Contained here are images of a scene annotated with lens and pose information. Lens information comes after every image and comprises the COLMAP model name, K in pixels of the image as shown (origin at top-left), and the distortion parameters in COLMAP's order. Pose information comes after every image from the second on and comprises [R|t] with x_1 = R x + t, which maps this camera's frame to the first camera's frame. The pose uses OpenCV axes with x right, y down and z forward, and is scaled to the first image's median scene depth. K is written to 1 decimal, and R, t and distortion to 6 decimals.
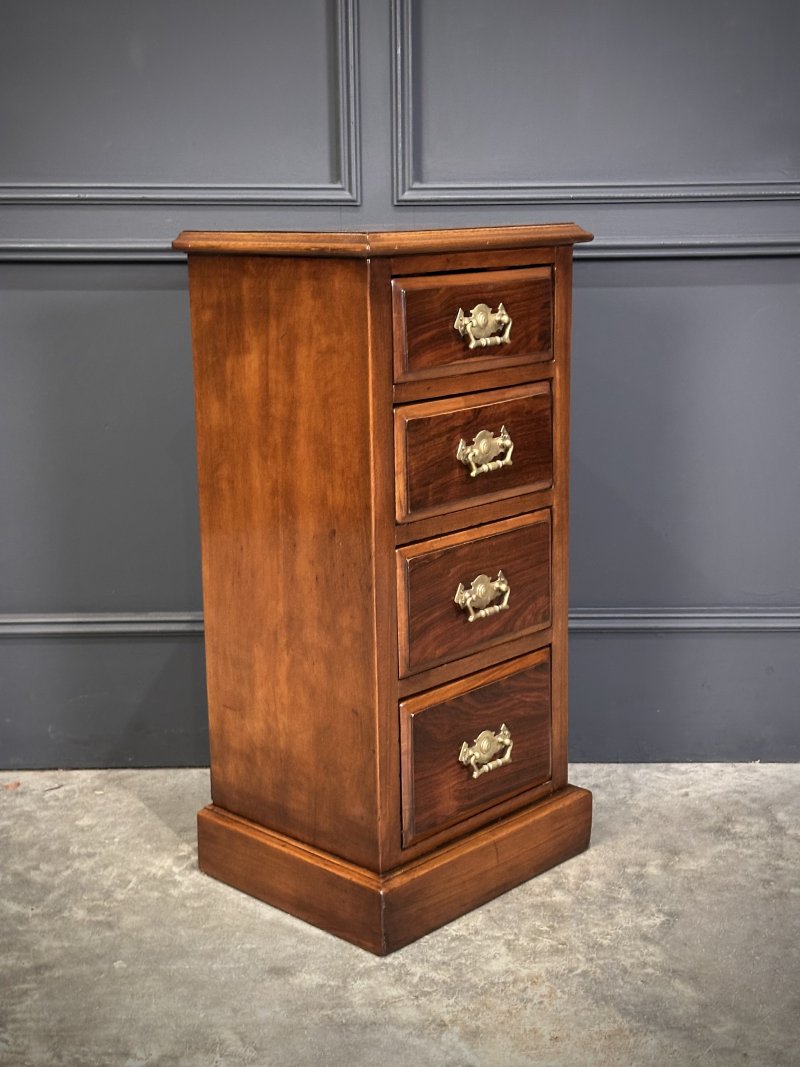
lens RADIAL K [[1512.4, 0, 417.2], [0, 1512.4, 524.9], [0, 0, 1]] dist [0.227654, -0.590554]
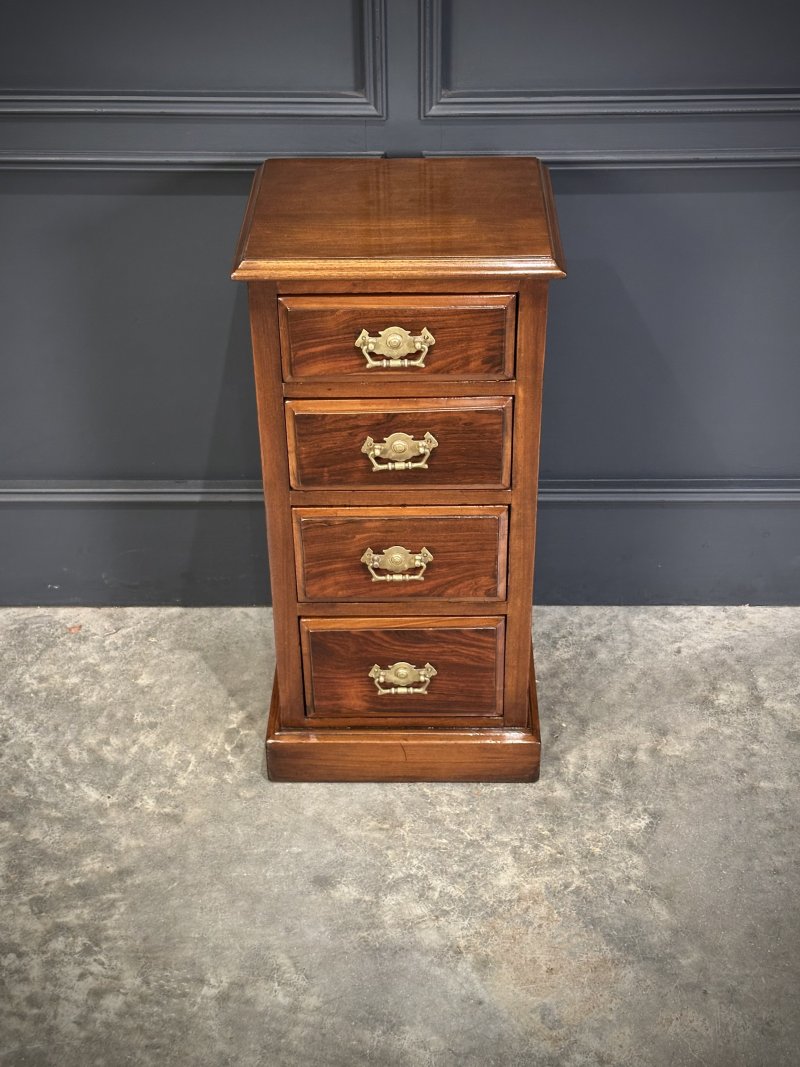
lens RADIAL K [[1514.2, 0, 410.5], [0, 1514.2, 548.9], [0, 0, 1]] dist [0.210483, -0.508753]
pose [[0.999900, 0.009588, -0.010406, -0.010795], [-0.004870, 0.923704, 0.383076, -0.391047], [0.013285, -0.382987, 0.923658, 0.000209]]
